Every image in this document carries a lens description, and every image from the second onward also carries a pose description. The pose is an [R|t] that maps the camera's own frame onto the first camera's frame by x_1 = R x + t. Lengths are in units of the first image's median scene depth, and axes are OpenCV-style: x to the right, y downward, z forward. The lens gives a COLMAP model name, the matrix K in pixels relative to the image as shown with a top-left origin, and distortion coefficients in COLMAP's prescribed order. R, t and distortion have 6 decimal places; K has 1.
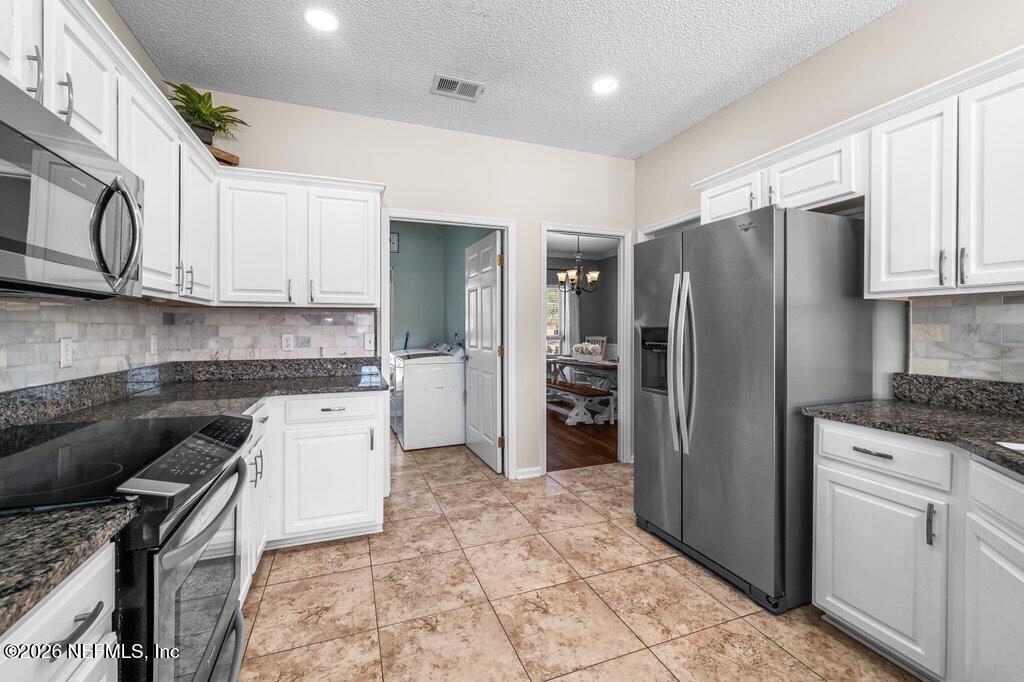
lens RADIAL K [[437.4, 0, 511.5], [0, 437.4, 331.3], [0, 0, 1]] dist [-0.000736, -0.000224]
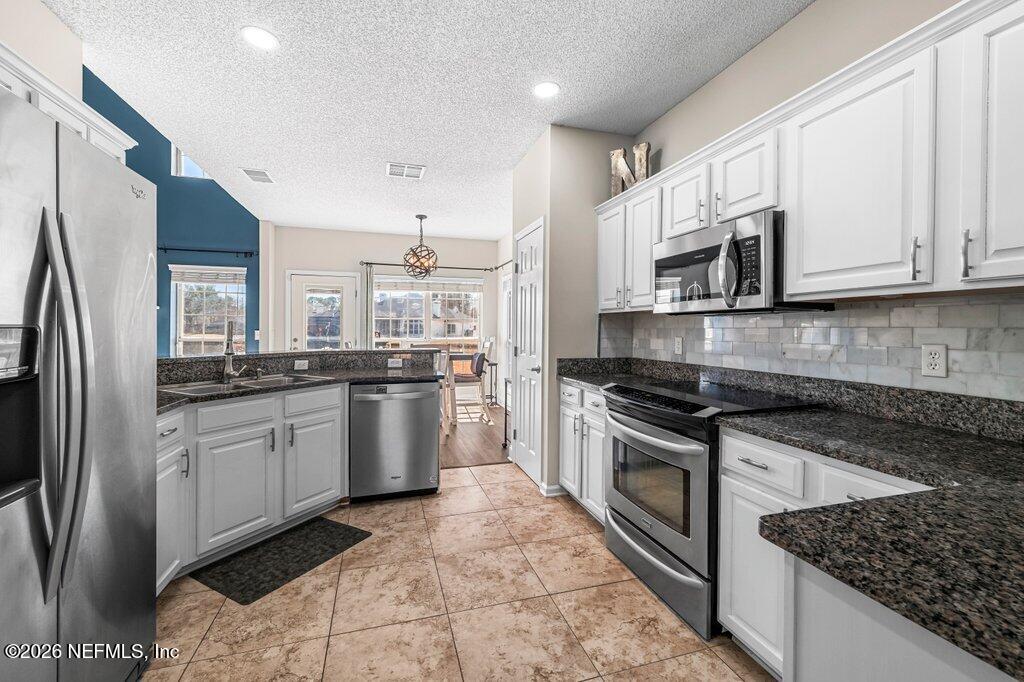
lens RADIAL K [[437.4, 0, 511.5], [0, 437.4, 331.3], [0, 0, 1]] dist [-0.000736, -0.000224]
pose [[-0.997793, -0.005963, 0.066132, -0.188026], [-0.004898, 0.999856, 0.016260, -0.030862], [-0.066220, 0.015900, -0.997678, 1.957363]]
